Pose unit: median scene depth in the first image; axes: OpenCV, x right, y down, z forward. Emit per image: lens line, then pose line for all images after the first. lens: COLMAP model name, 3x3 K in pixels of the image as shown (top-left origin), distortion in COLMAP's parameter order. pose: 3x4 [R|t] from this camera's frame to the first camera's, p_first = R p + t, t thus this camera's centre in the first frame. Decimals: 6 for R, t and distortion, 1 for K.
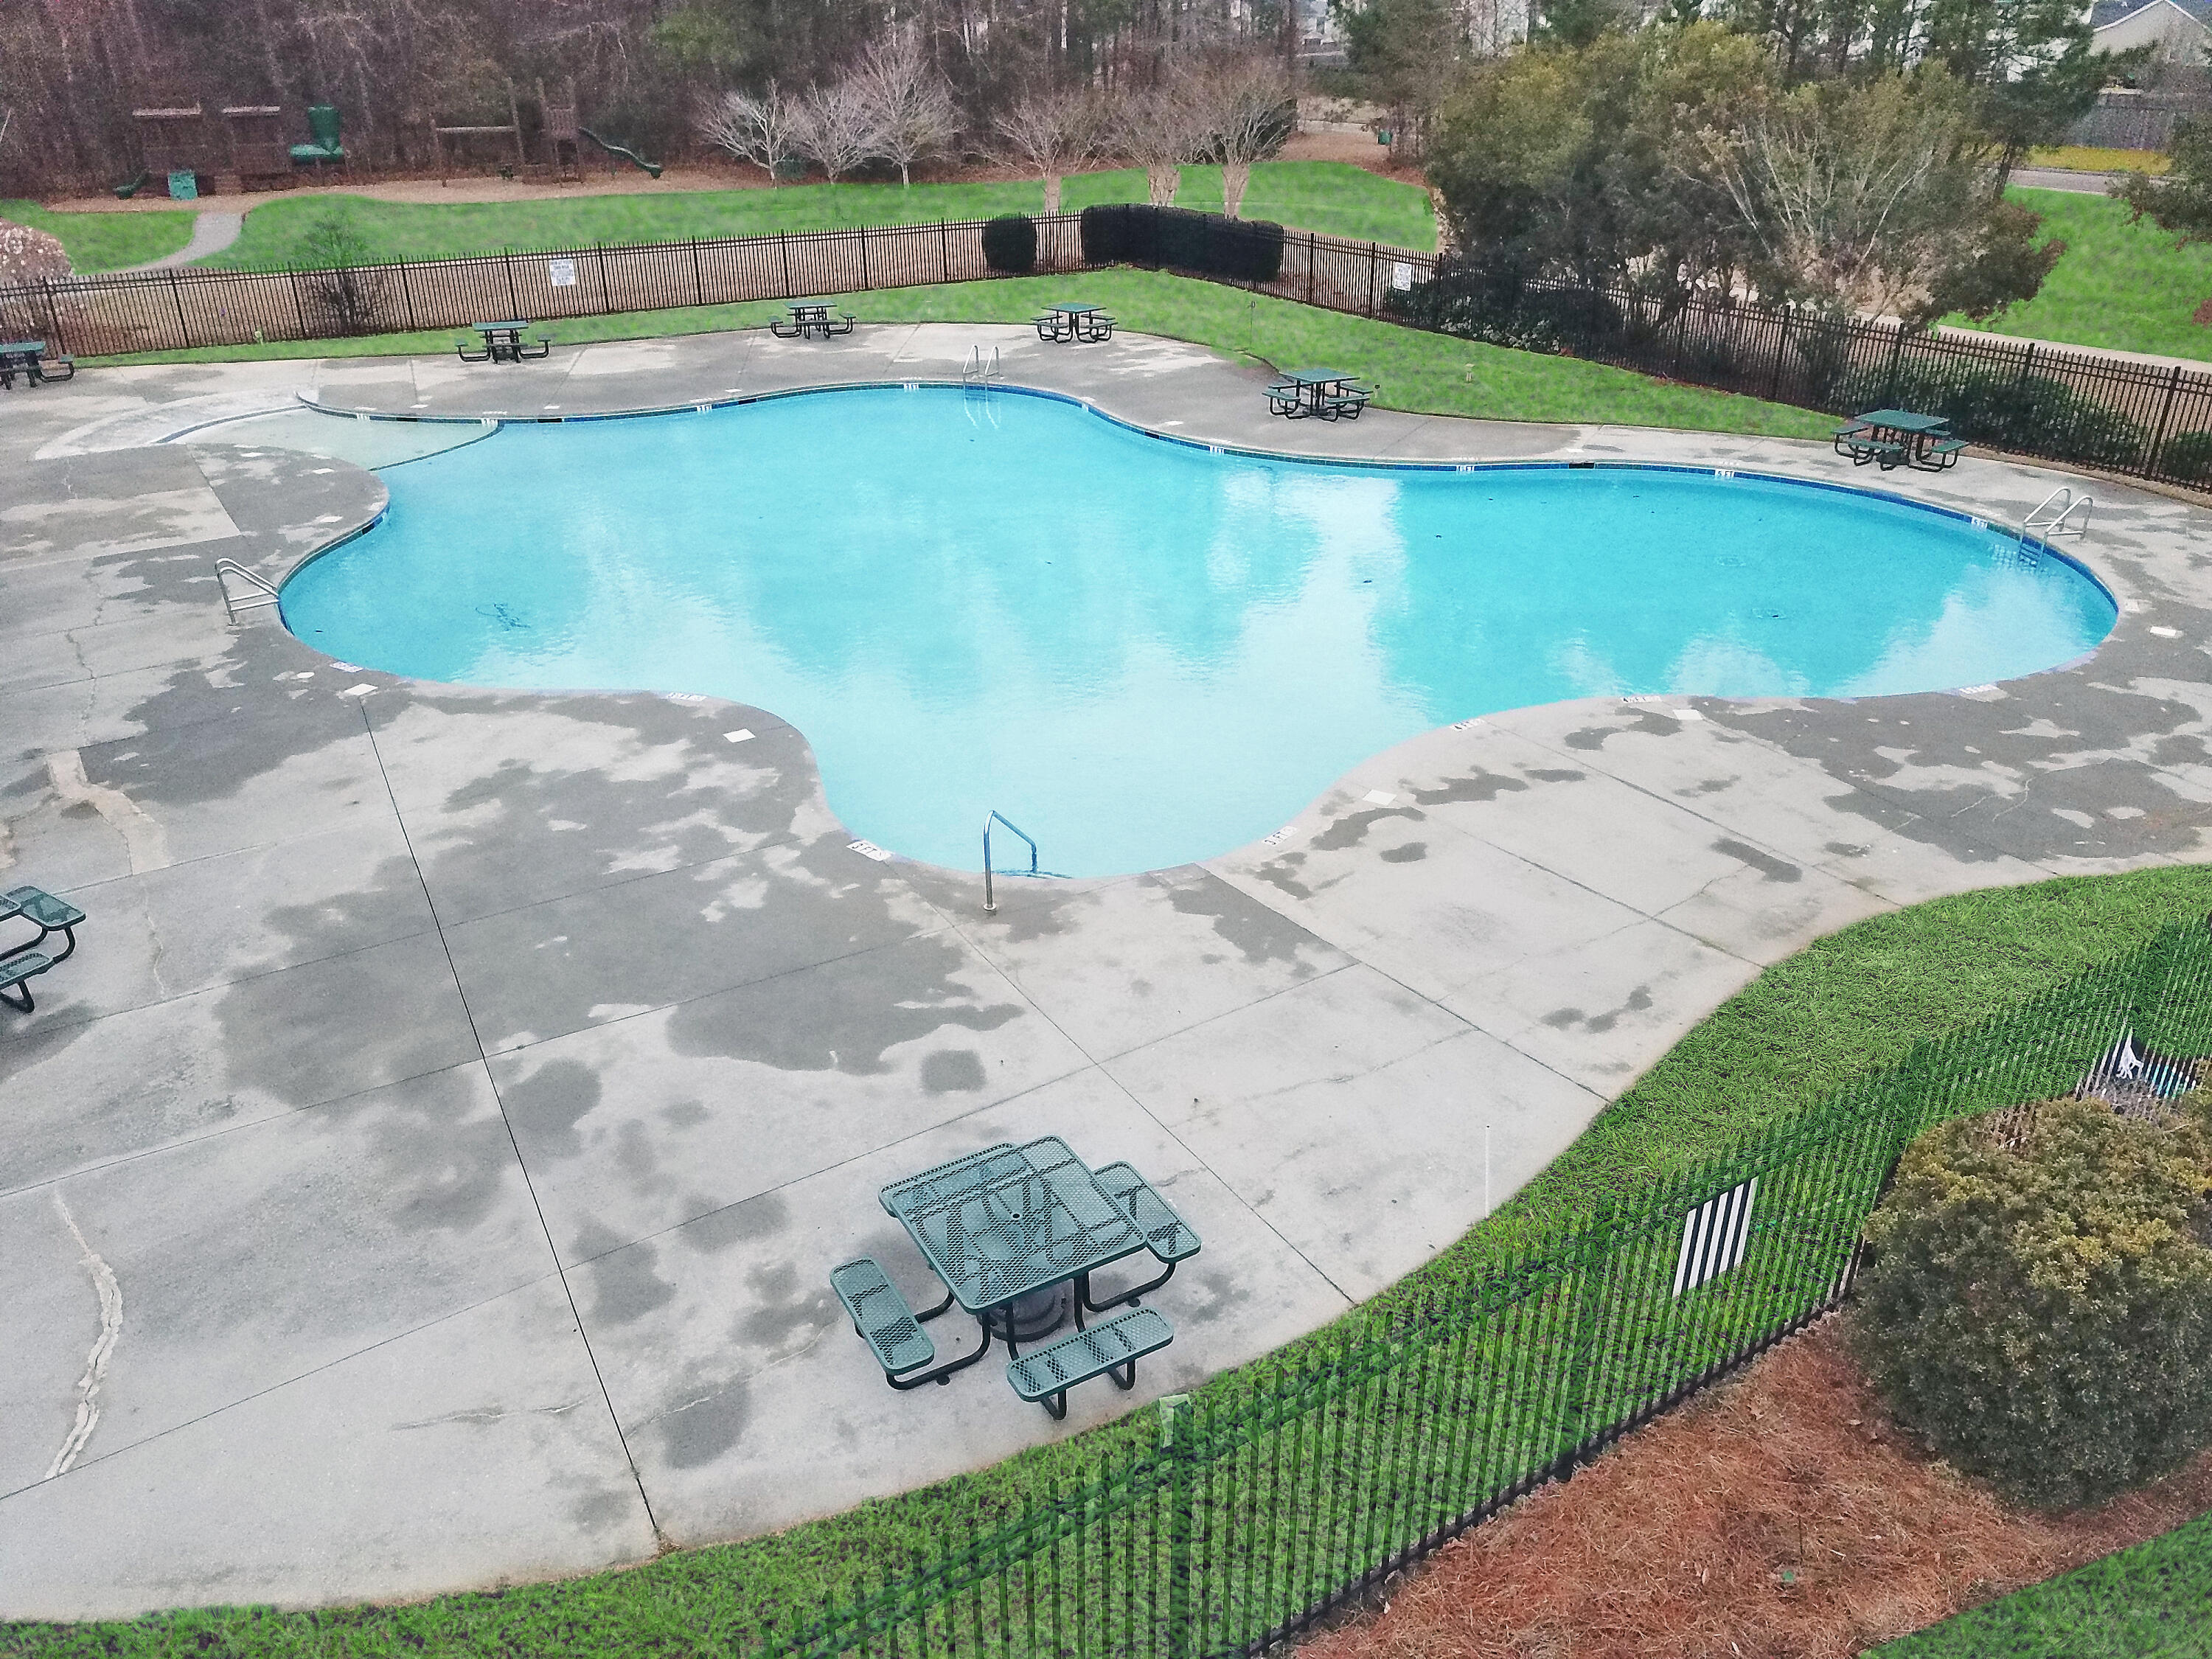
lens RADIAL K [[1687.5, 0, 1130.3], [0, 1687.5, 828.0], [0, 0, 1]] dist [0.047553, -0.075072]
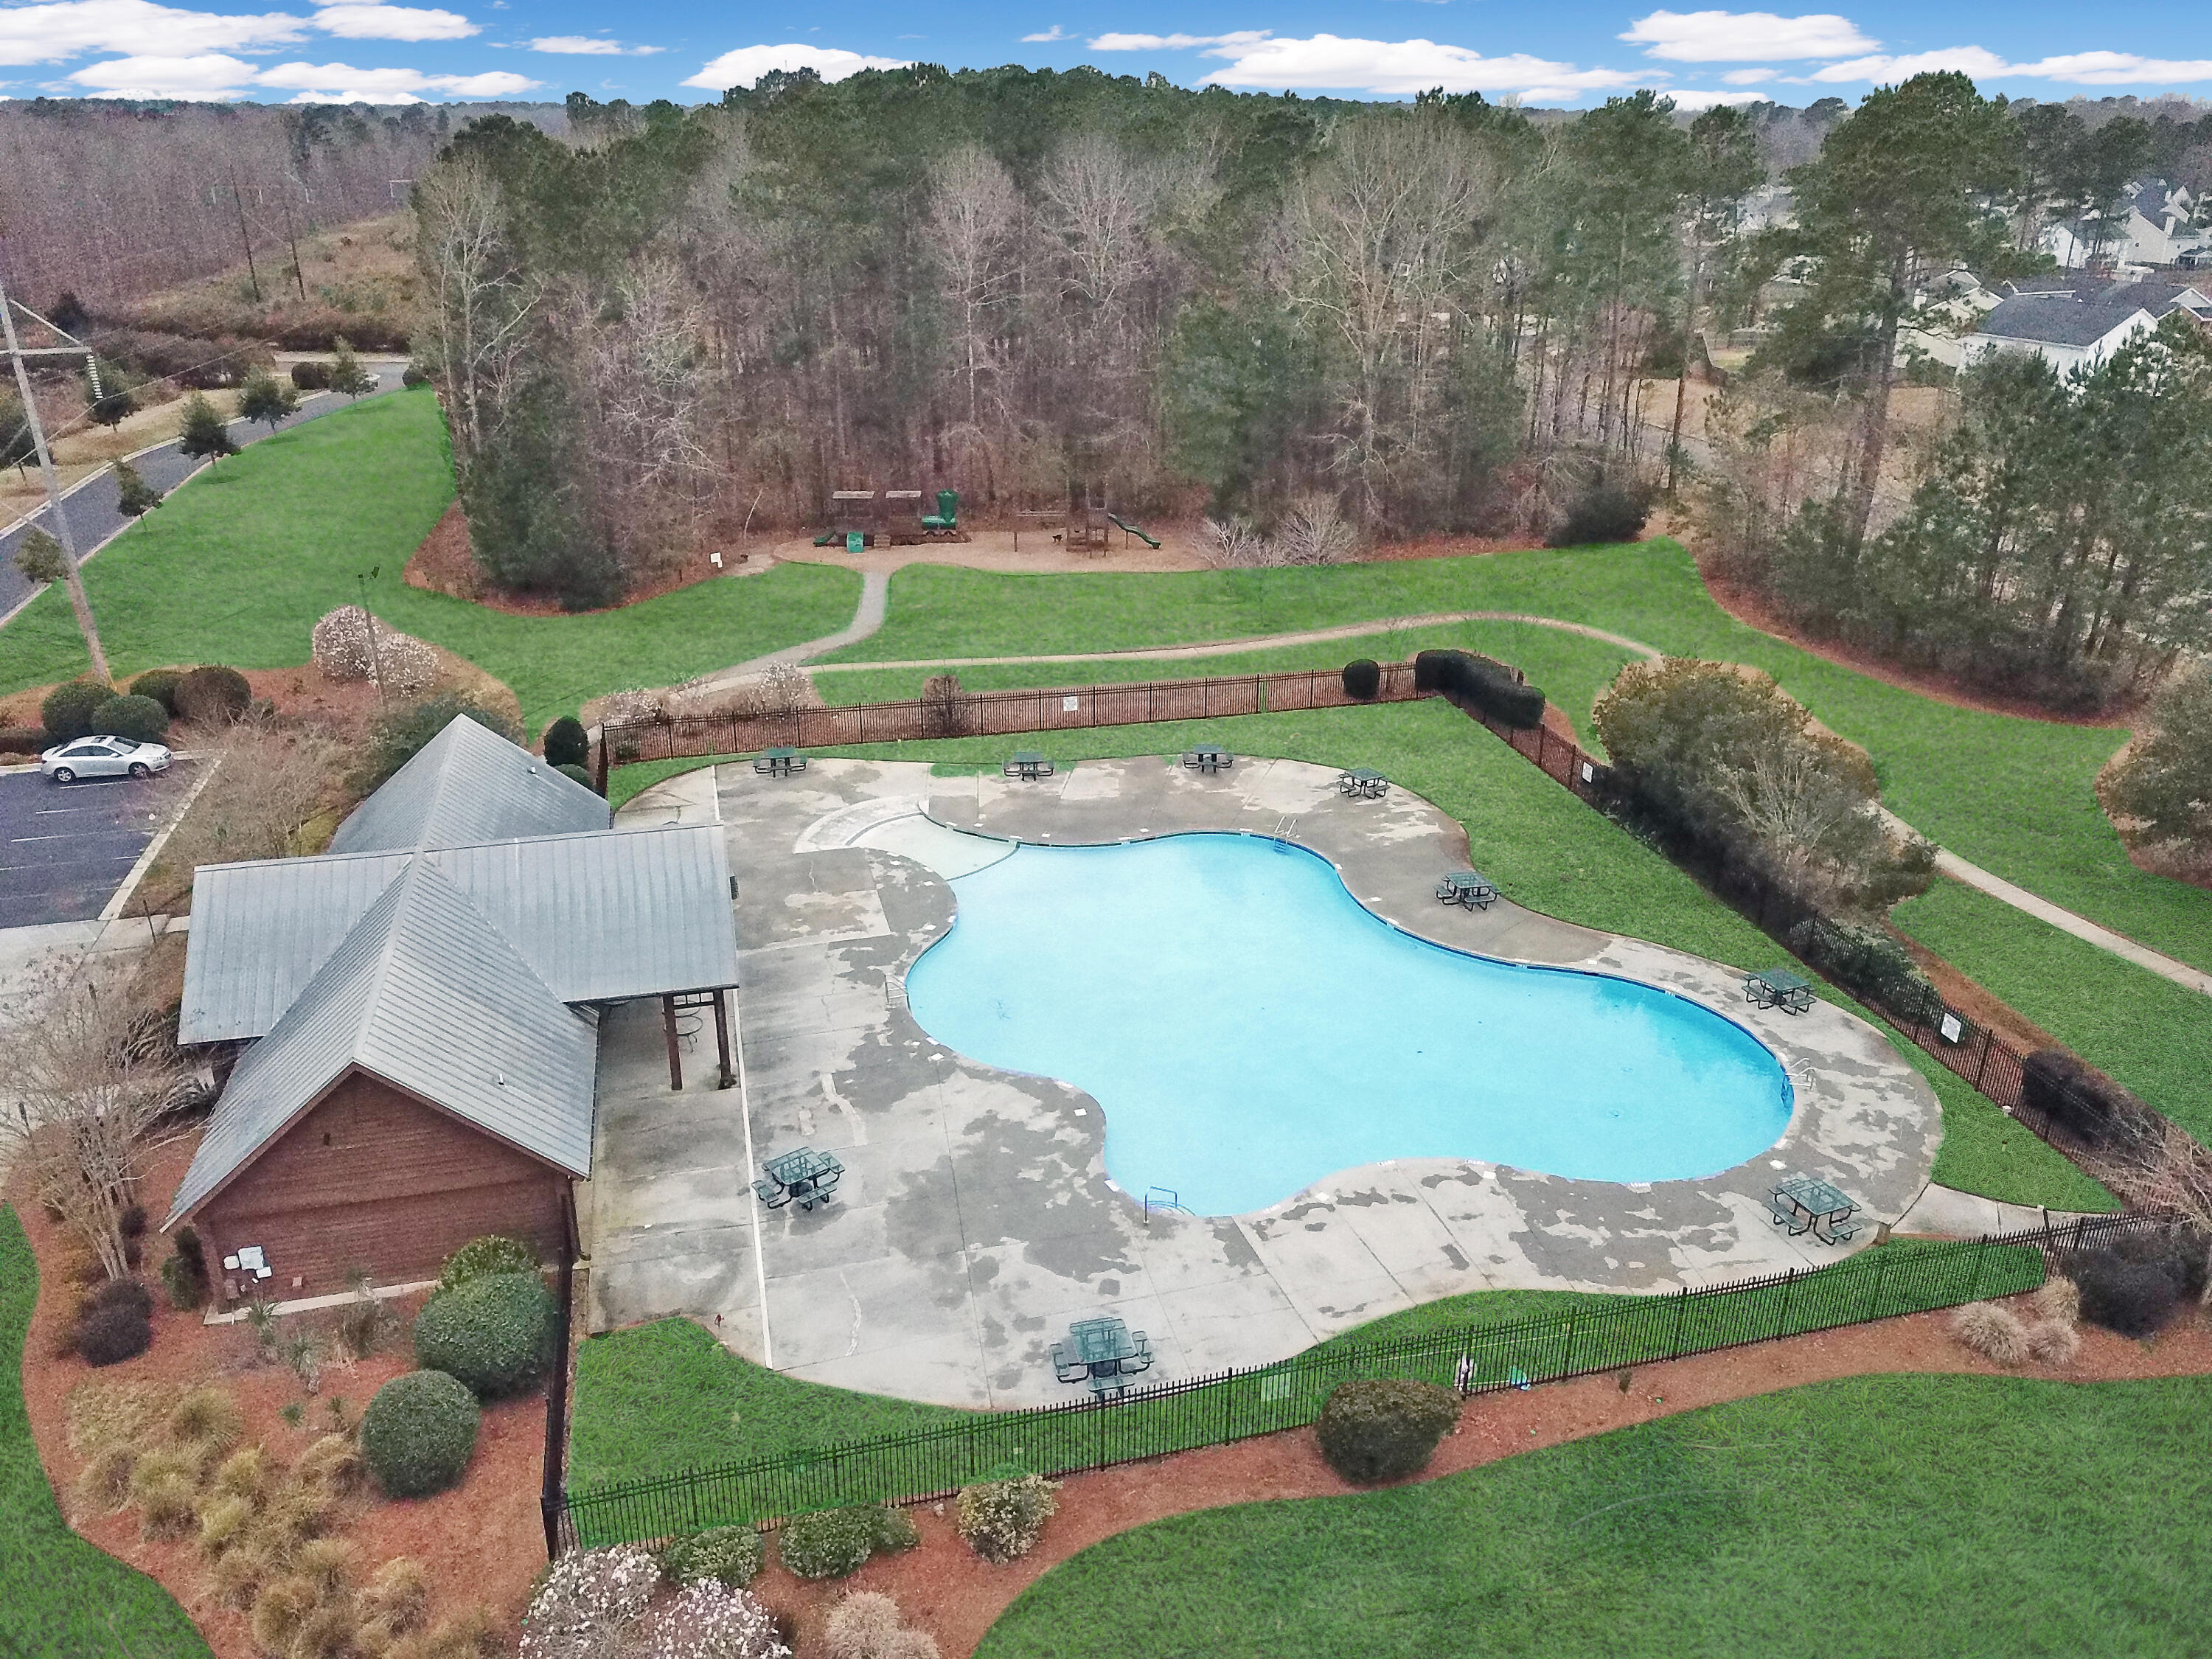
lens RADIAL K [[1689.2, 0, 1124.1], [0, 1689.2, 834.3], [0, 0, 1]] dist [0.009867, -0.001882]
pose [[0.951959, 0.127175, -0.278569, 0.467972], [-0.139877, 0.989824, -0.026120, -0.412790], [0.272412, 0.063830, 0.960061, -1.375388]]
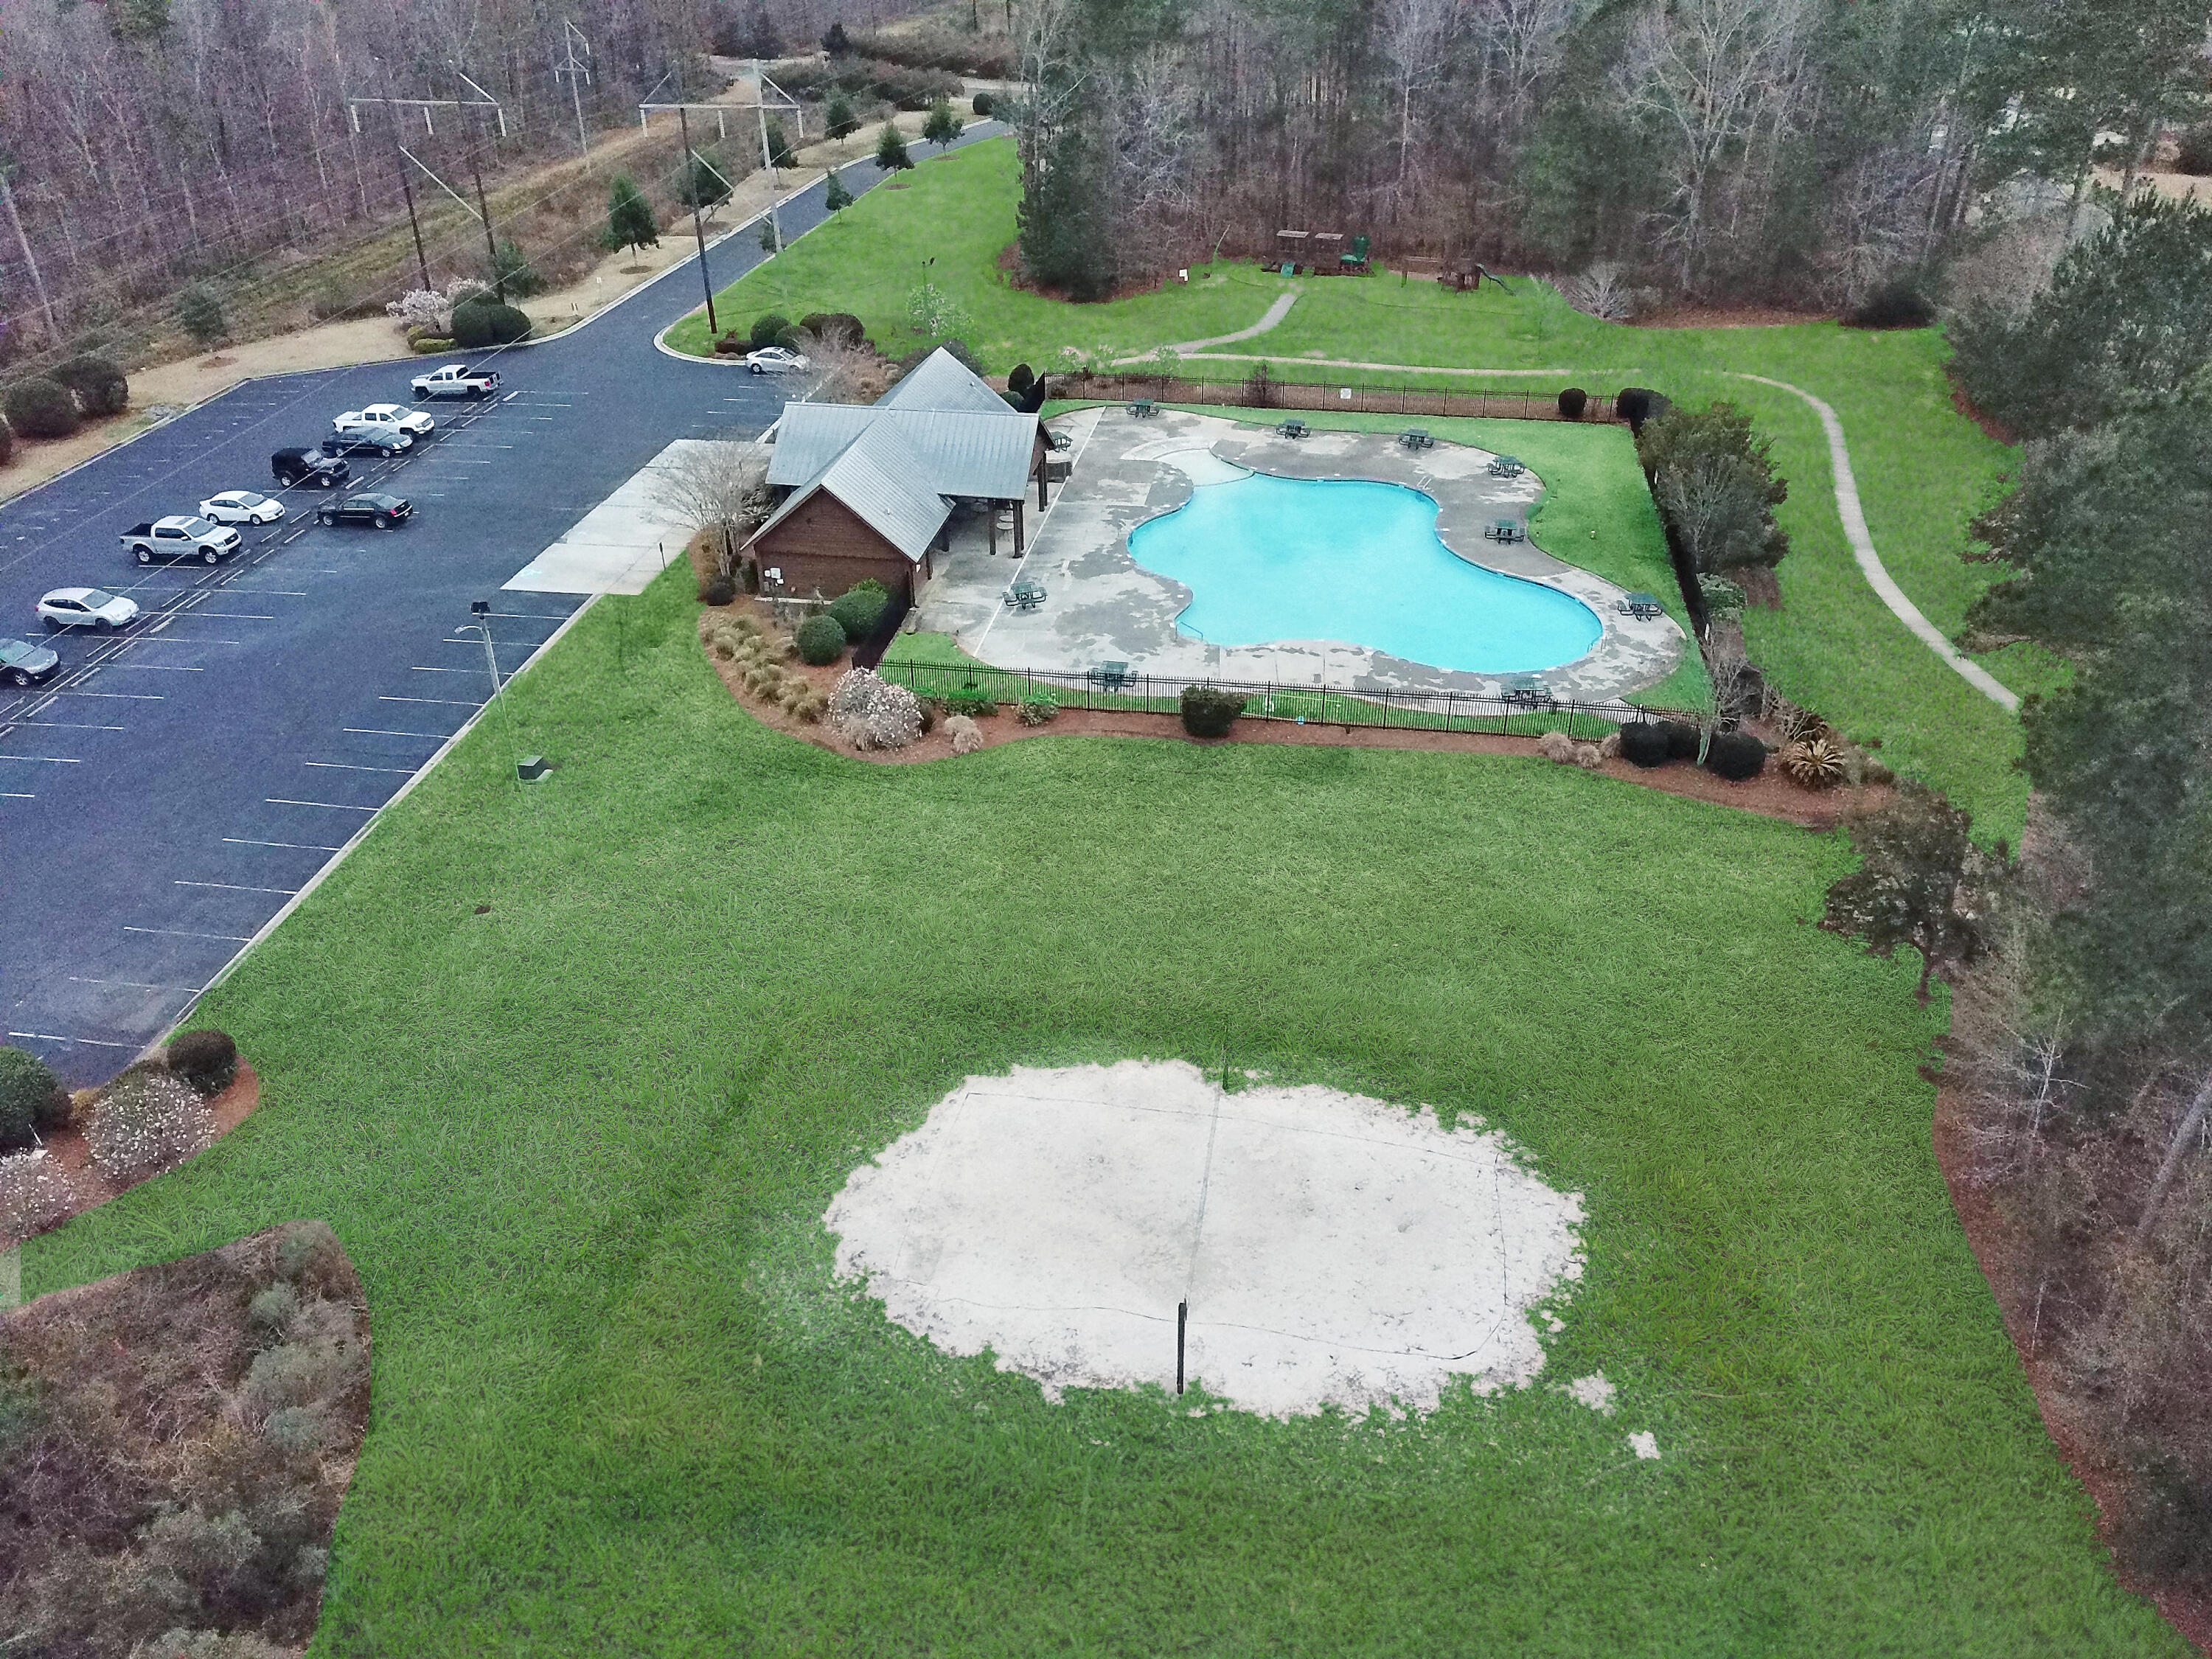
lens RADIAL K [[1689.2, 0, 1124.1], [0, 1689.2, 834.3], [0, 0, 1]] dist [0.009867, -0.001882]
pose [[0.753257, 0.344006, -0.560592, 2.456036], [-0.283422, 0.938894, 0.195321, -0.299668], [0.593528, 0.011757, 0.804727, -2.753030]]
